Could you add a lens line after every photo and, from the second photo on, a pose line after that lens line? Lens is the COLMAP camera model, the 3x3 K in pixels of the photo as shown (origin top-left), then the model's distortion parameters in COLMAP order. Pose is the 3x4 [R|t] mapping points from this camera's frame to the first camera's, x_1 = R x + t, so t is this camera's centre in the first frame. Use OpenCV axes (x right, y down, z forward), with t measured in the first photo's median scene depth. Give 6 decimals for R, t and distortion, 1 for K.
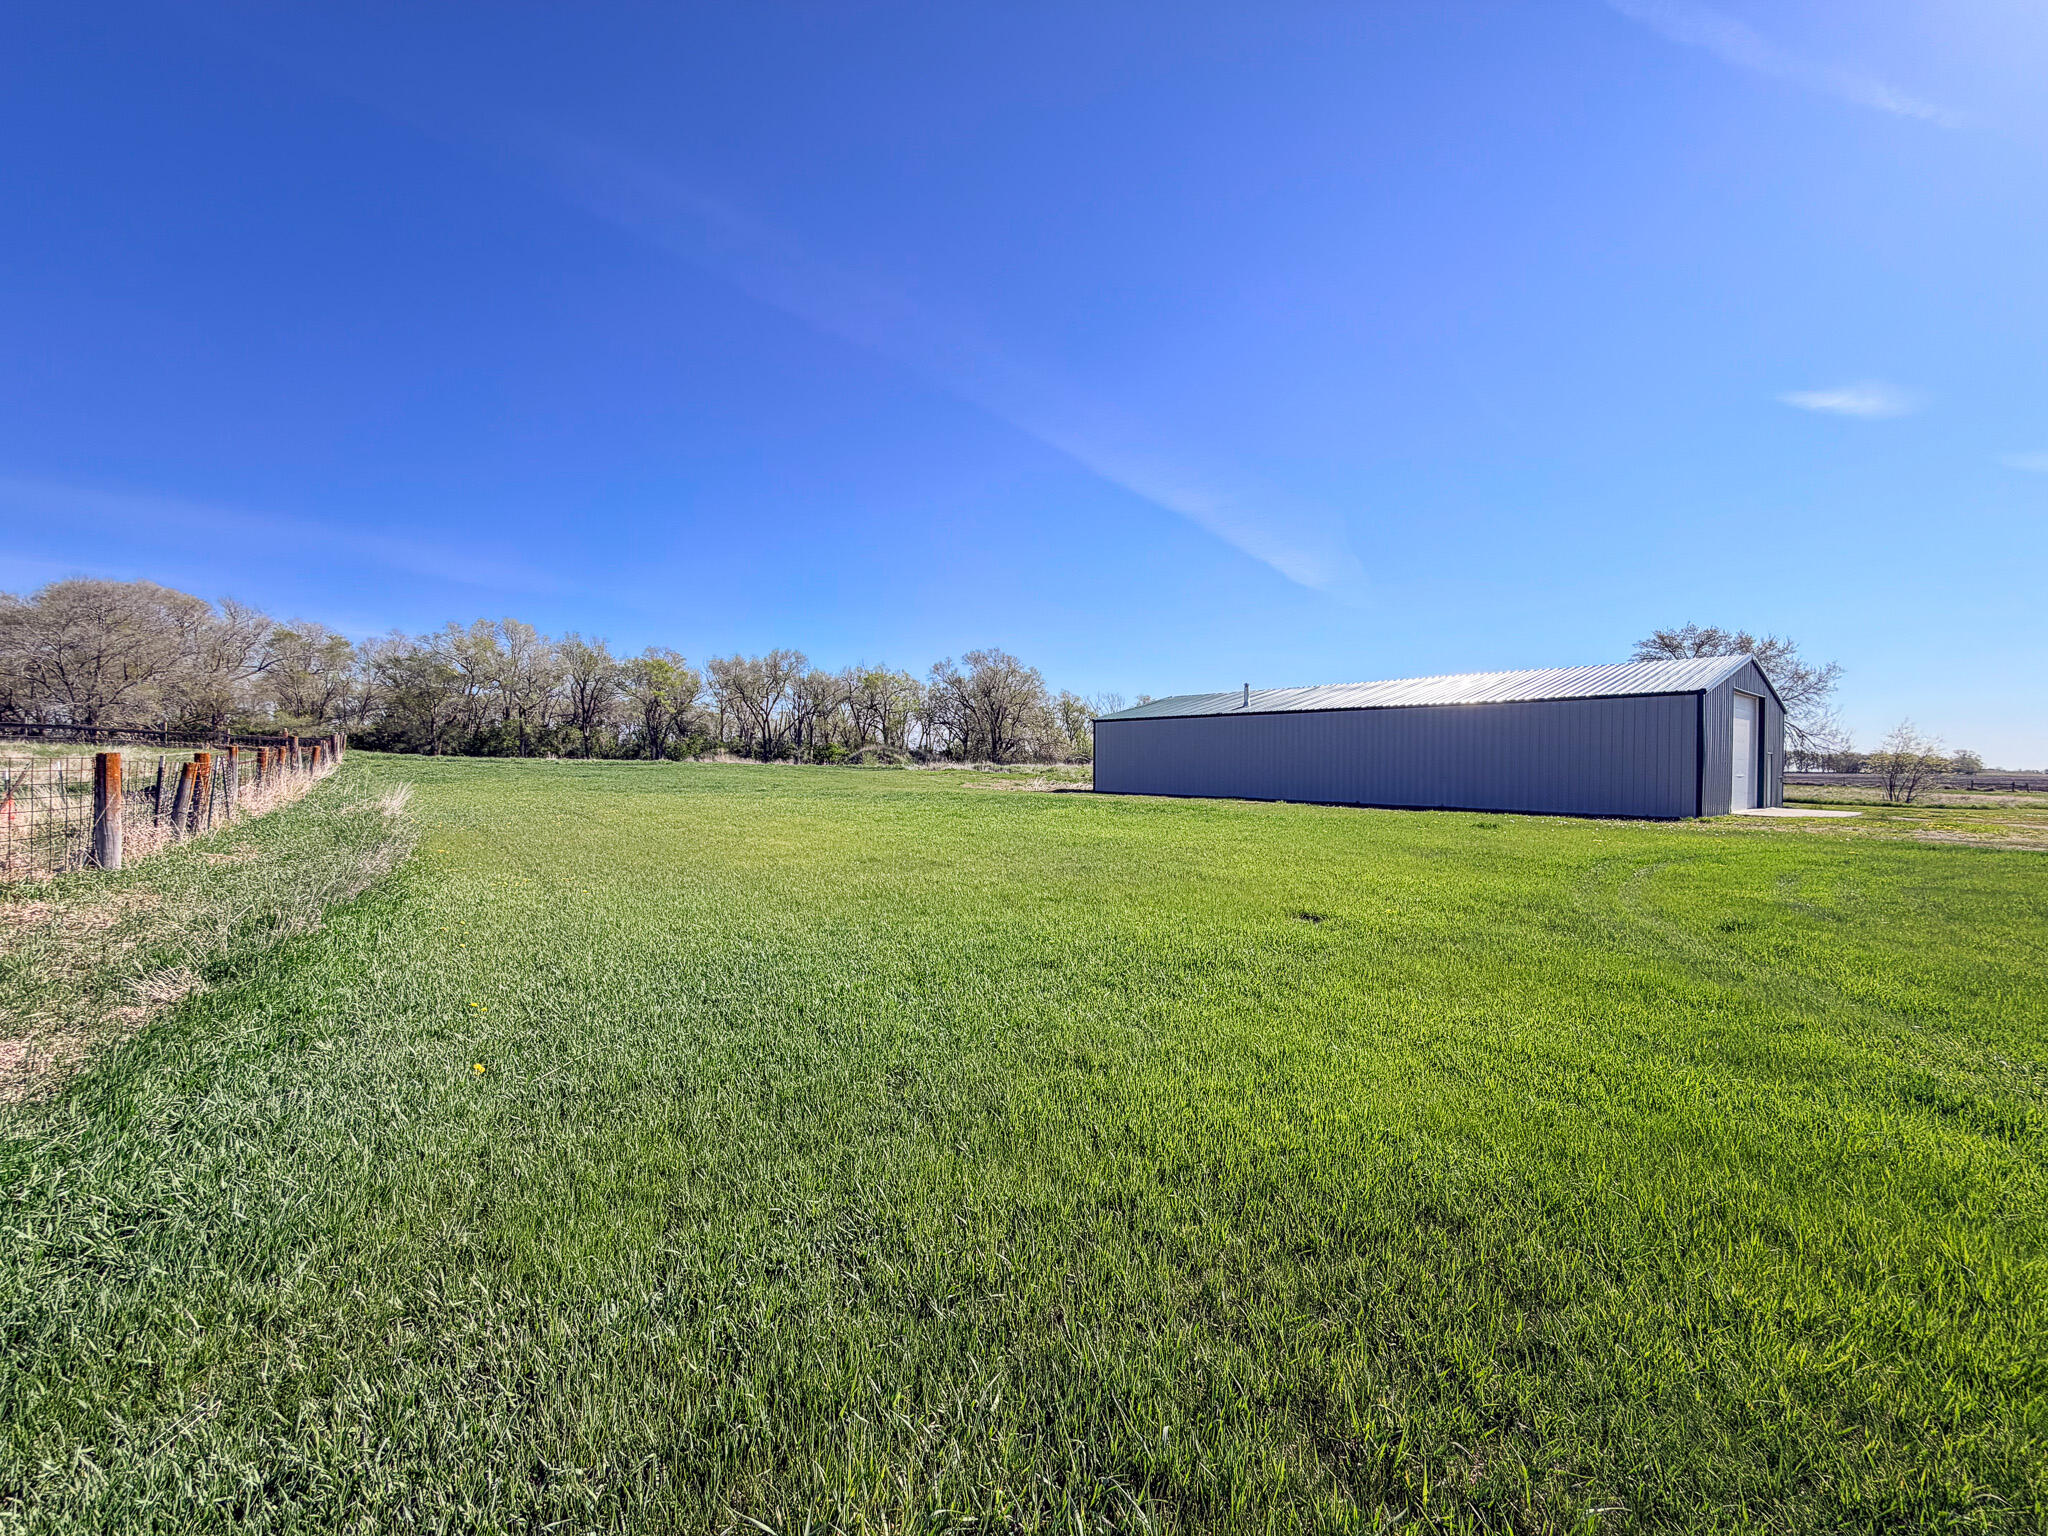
lens RADIAL K [[818.7, 0, 1035.8], [0, 818.7, 765.3], [0, 0, 1]] dist [0.000807, 0.000072]
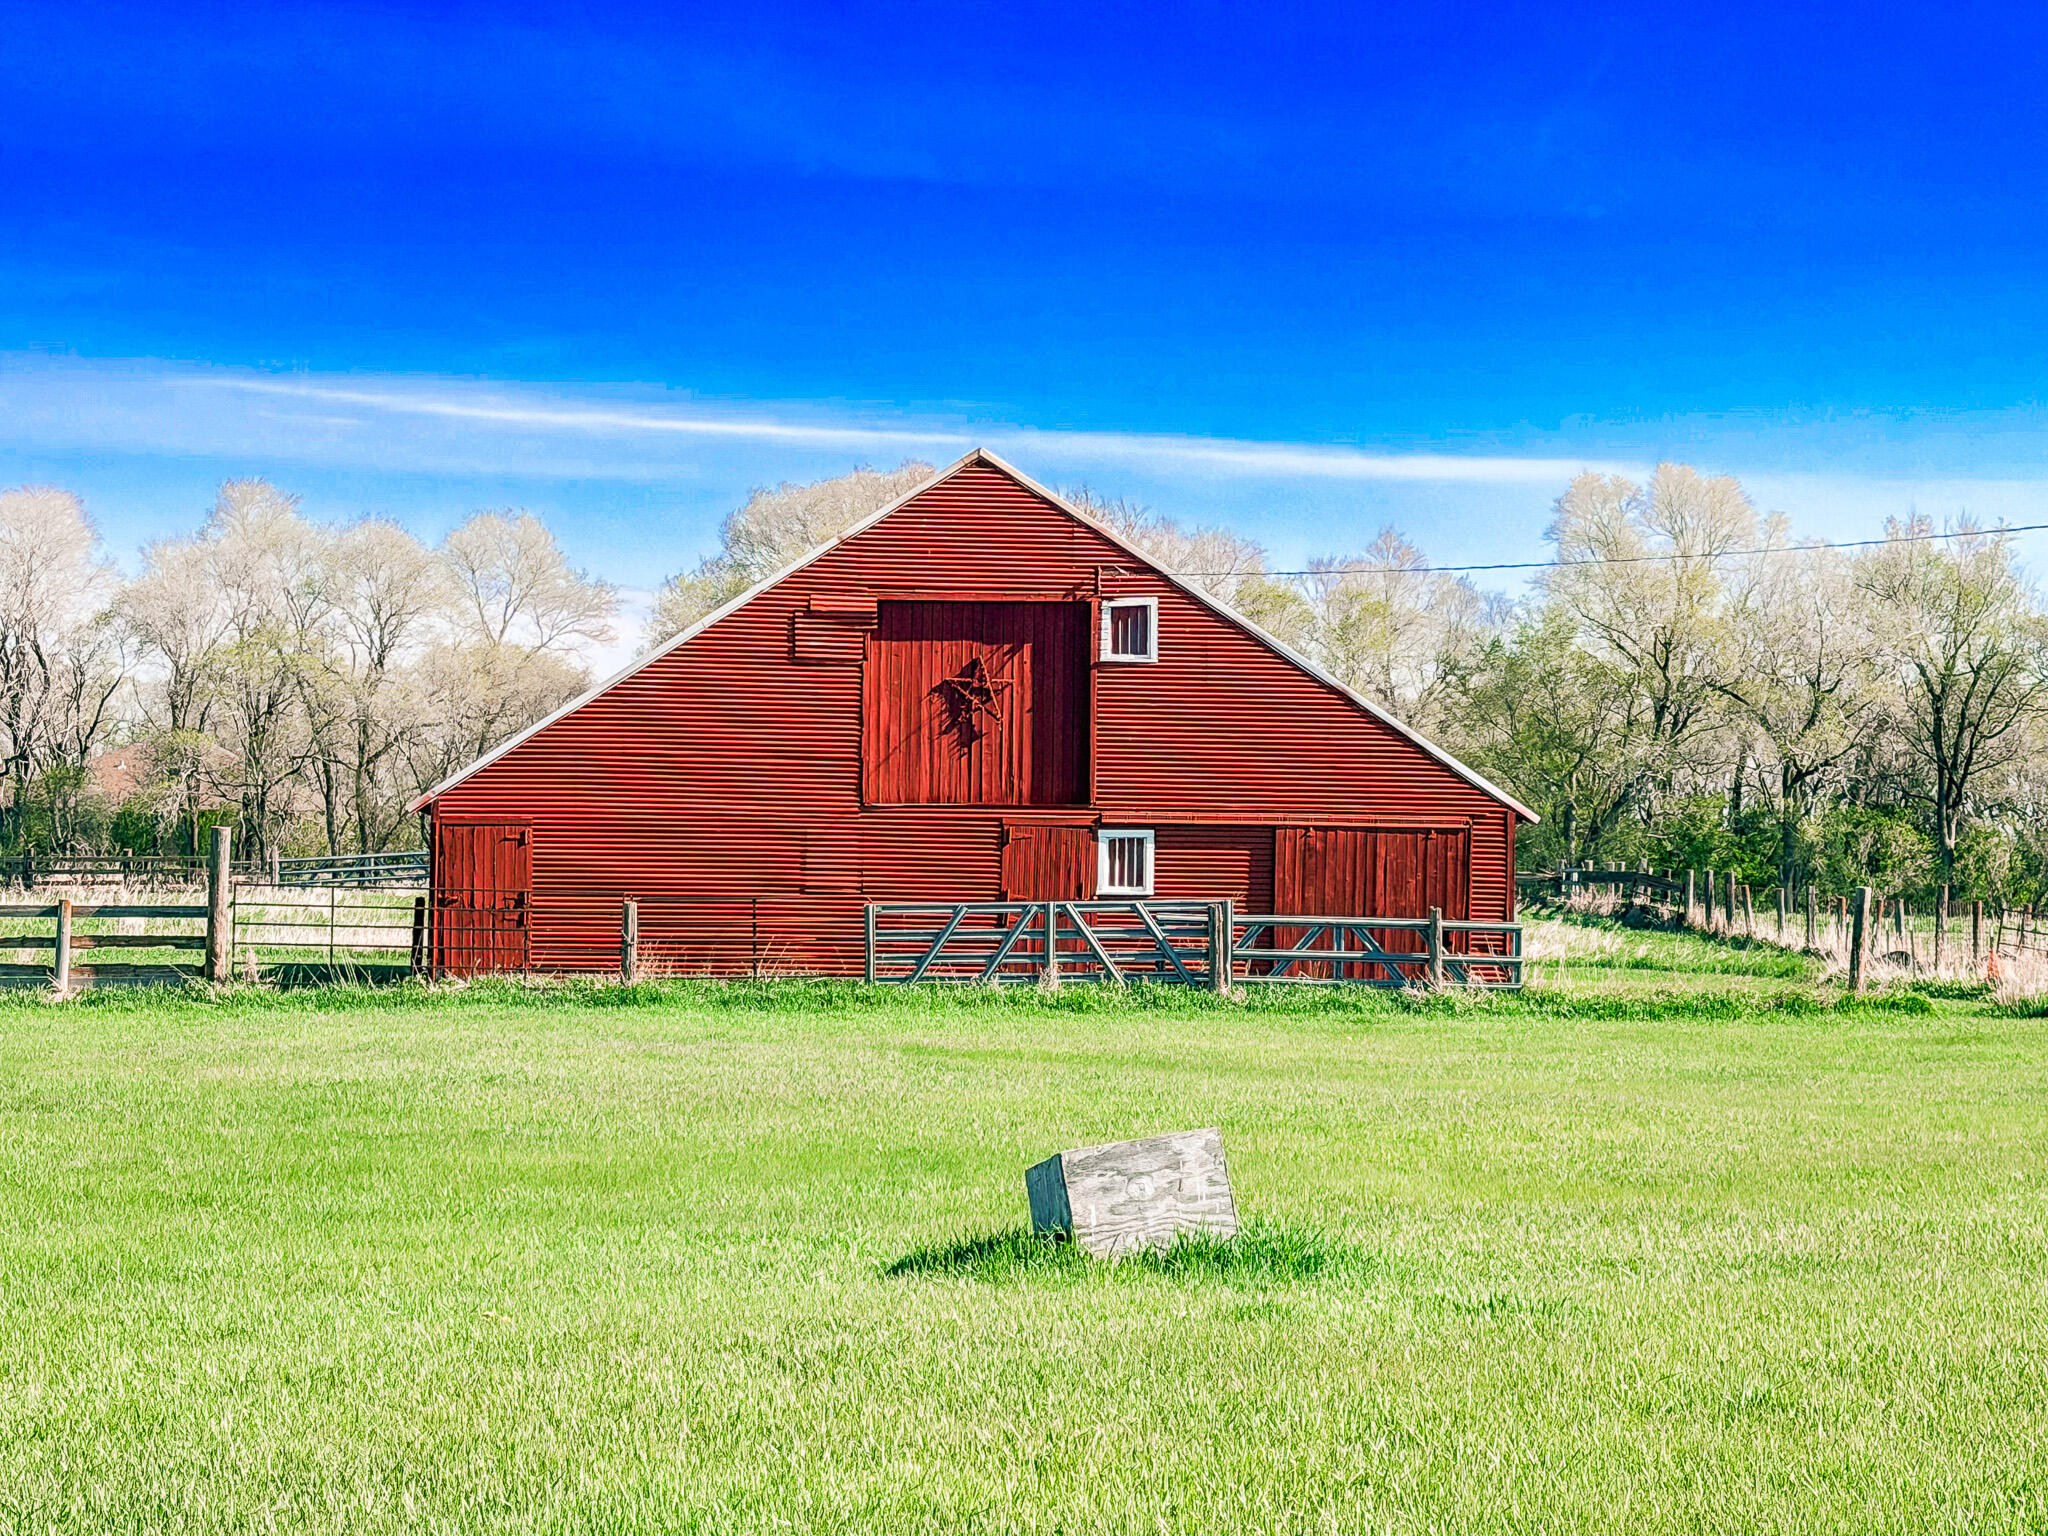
lens RADIAL K [[4325.8, 0, 1034.7], [0, 4325.8, 768.3], [0, 0, 1]] dist [0.164984, 0.000000]
pose [[0.814783, -0.024261, -0.579258, 0.113514], [-0.003458, 0.998903, -0.046702, 0.011384], [0.579756, 0.040055, 0.813805, -0.497205]]
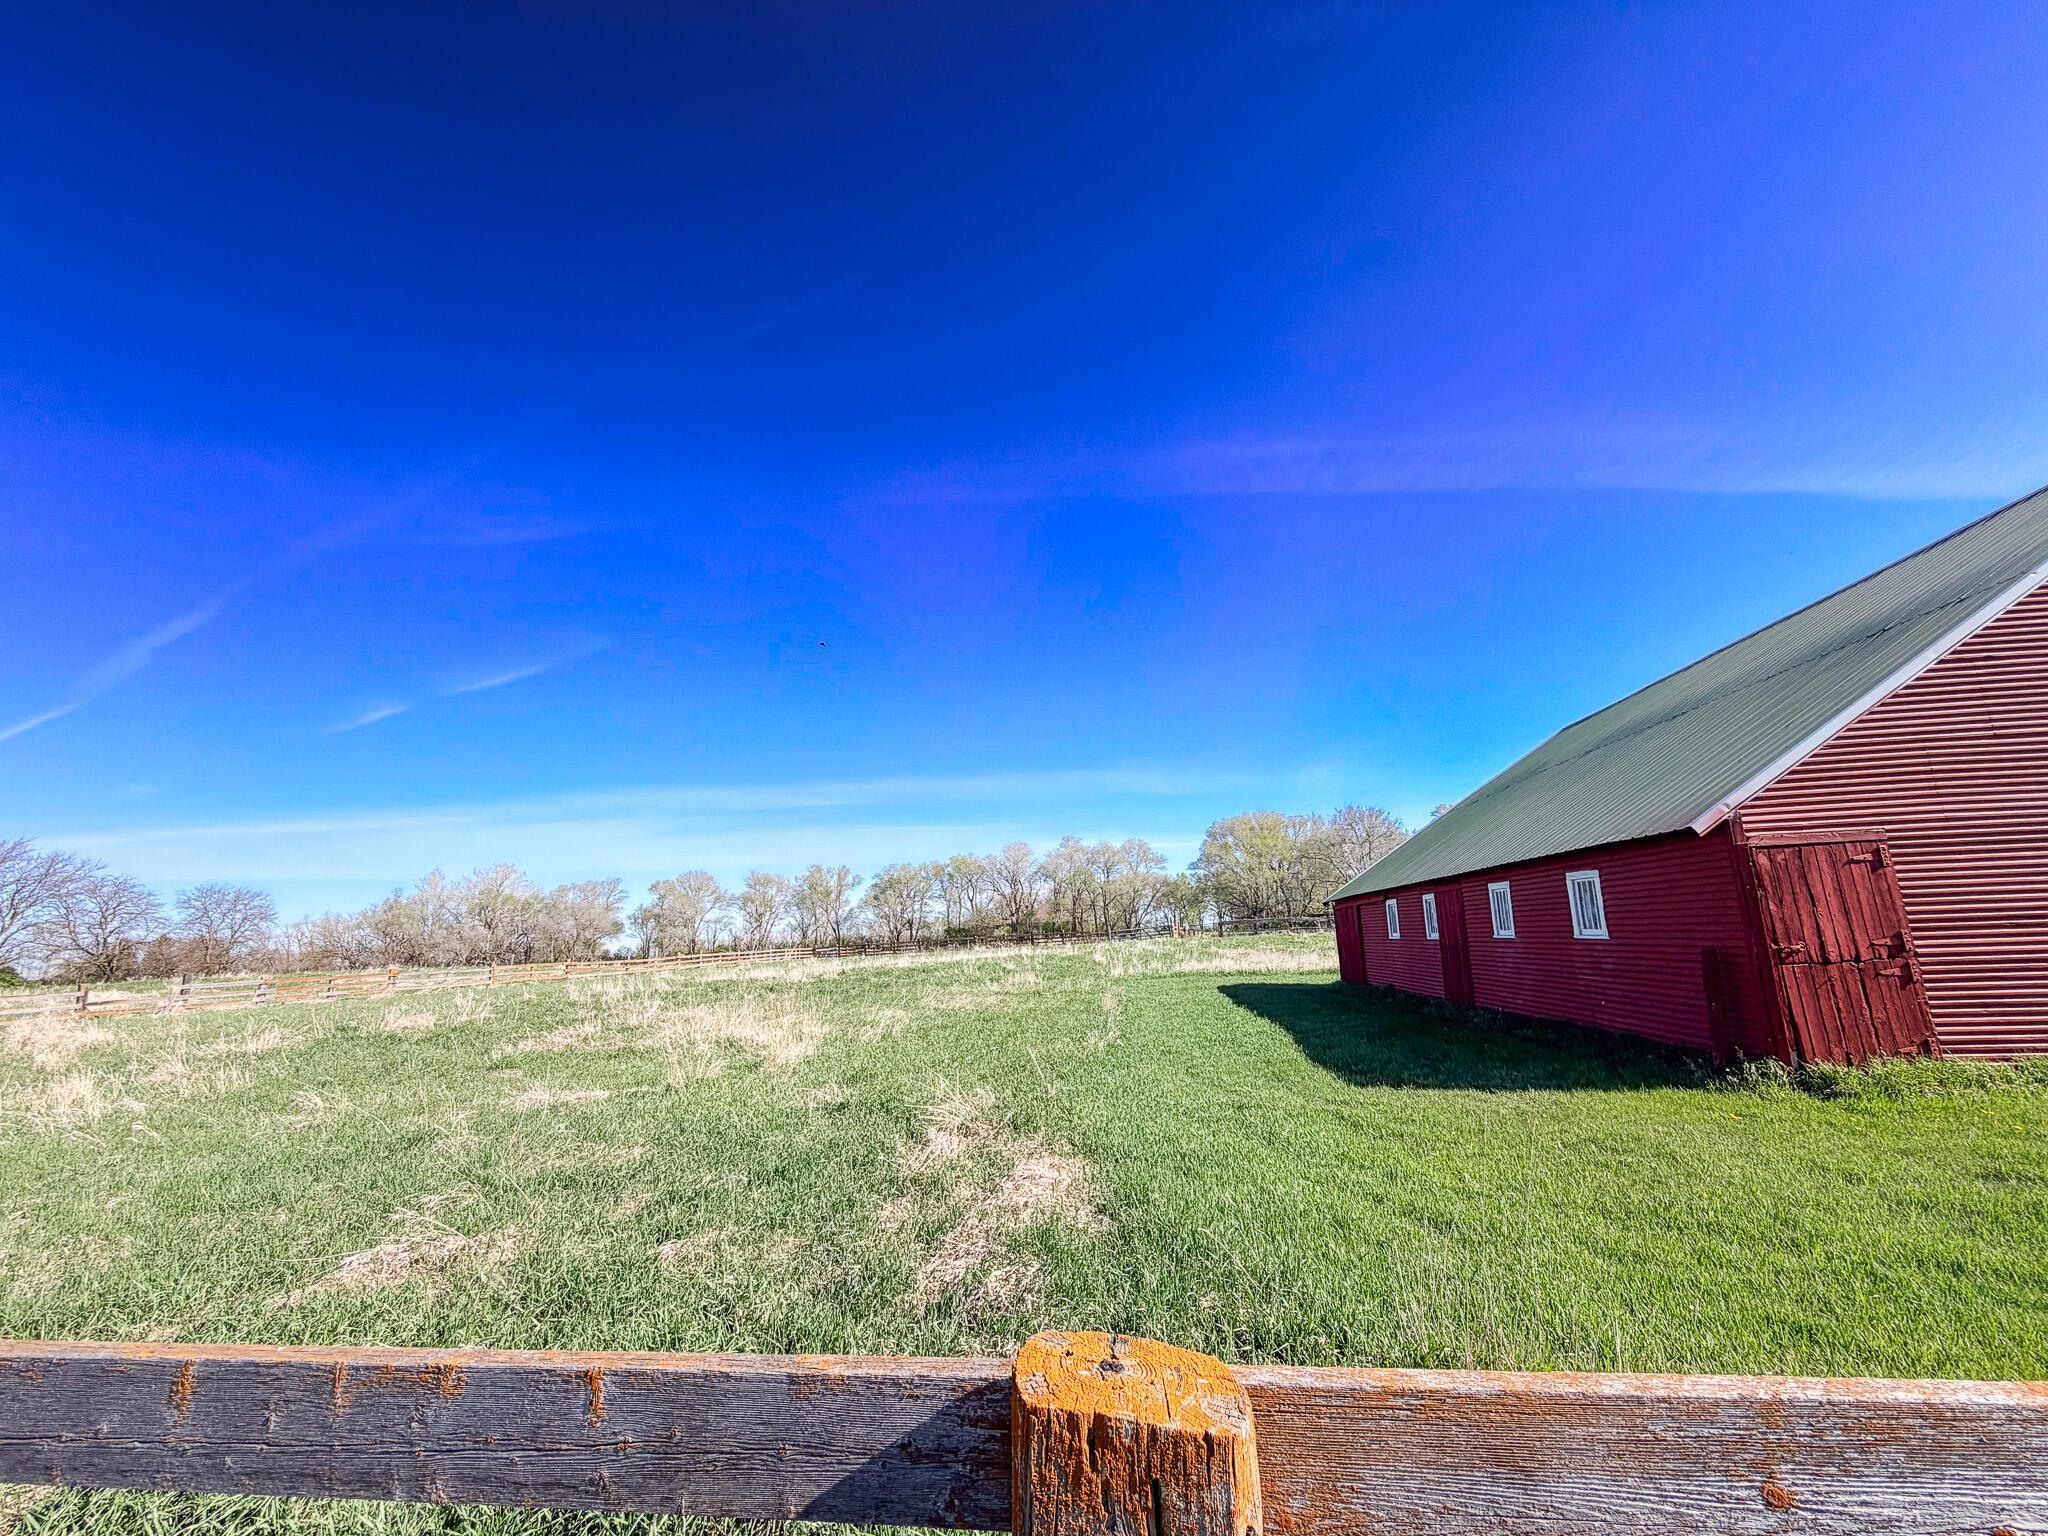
lens RADIAL K [[818.7, 0, 1026.8], [0, 818.7, 761.8], [0, 0, 1]] dist [0.000807, 0.000072]
pose [[0.678817, -0.197095, -0.707361, -0.277098], [0.040144, 0.971825, -0.232260, -0.000171], [0.733209, 0.129266, 0.667604, -0.177698]]
